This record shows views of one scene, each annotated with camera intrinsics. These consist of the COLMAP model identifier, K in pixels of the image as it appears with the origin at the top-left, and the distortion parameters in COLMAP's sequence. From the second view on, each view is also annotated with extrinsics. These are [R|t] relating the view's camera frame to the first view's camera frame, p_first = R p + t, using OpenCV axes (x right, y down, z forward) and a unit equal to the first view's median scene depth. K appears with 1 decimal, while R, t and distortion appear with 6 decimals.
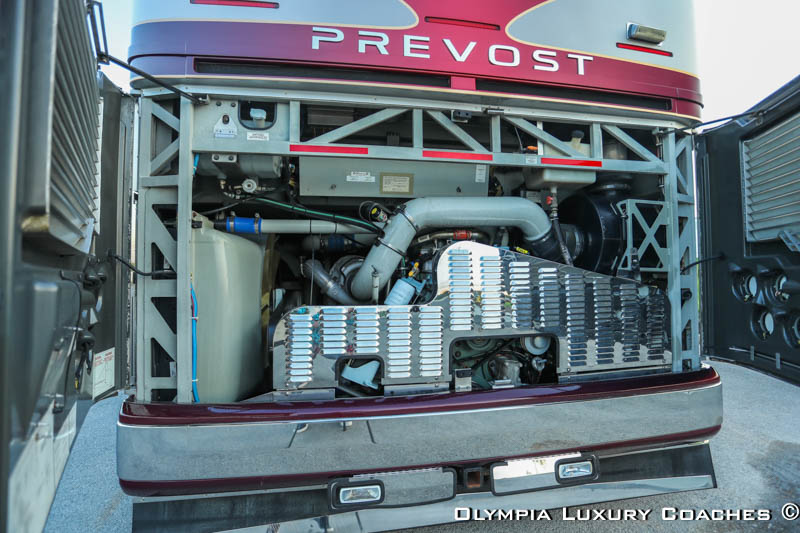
lens RADIAL K [[407.9, 0, 397.8], [0, 407.9, 263.7], [0, 0, 1]] dist [-0.044091, 0.003871]
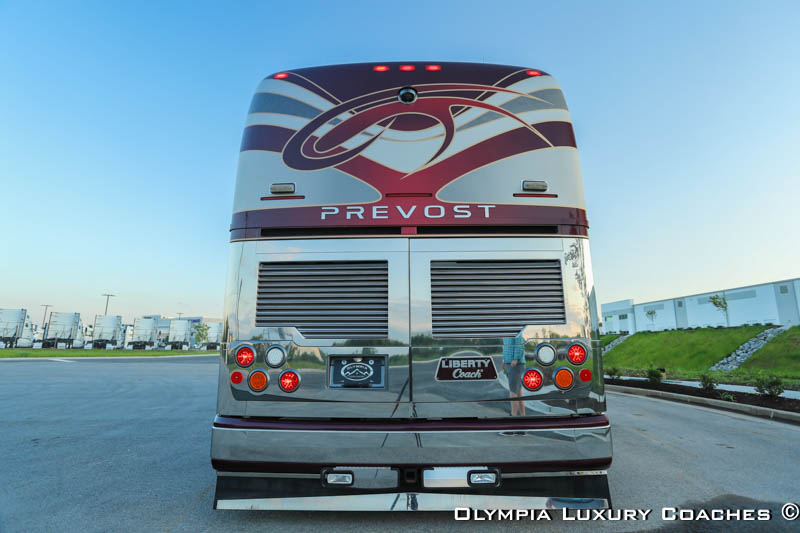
lens RADIAL K [[407.9, 0, 401.4], [0, 407.9, 262.2], [0, 0, 1]] dist [-0.044091, 0.003871]
pose [[0.980811, -0.033591, -0.192046, 0.463210], [0.003673, 0.988054, -0.154066, -0.054616], [0.194927, 0.150404, 0.969217, -0.646973]]
